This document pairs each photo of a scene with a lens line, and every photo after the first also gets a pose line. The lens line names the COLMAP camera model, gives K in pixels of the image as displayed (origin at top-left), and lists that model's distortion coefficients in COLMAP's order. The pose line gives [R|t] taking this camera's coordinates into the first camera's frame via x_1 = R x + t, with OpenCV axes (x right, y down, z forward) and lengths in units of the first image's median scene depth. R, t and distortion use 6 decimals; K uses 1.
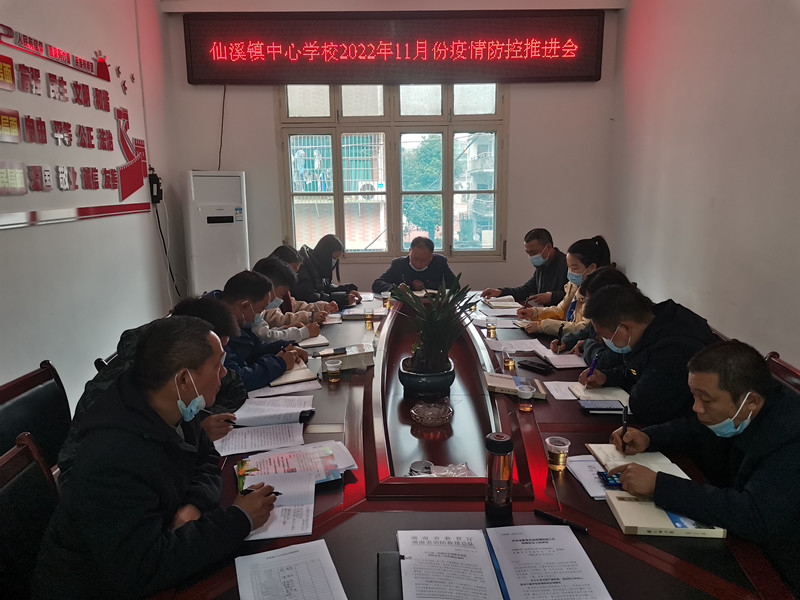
lens RADIAL K [[598.4, 0, 397.8], [0, 598.4, 303.7], [0, 0, 1]] dist [0.057316, -0.072727]
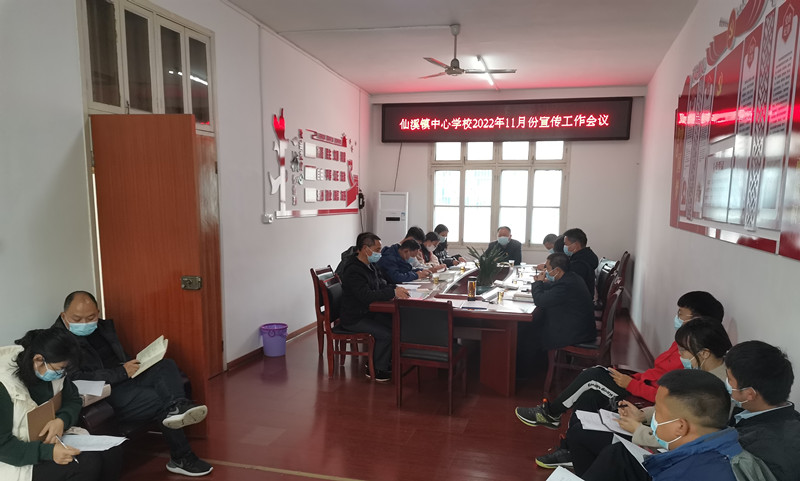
lens RADIAL K [[607.7, 0, 398.1], [0, 607.7, 301.4], [0, 0, 1]] dist [0.050216, -0.059917]
pose [[0.965230, 0.066841, -0.252713, 0.190197], [-0.074066, 0.997069, -0.019173, 0.136911], [0.250690, 0.037224, 0.967351, -0.729574]]
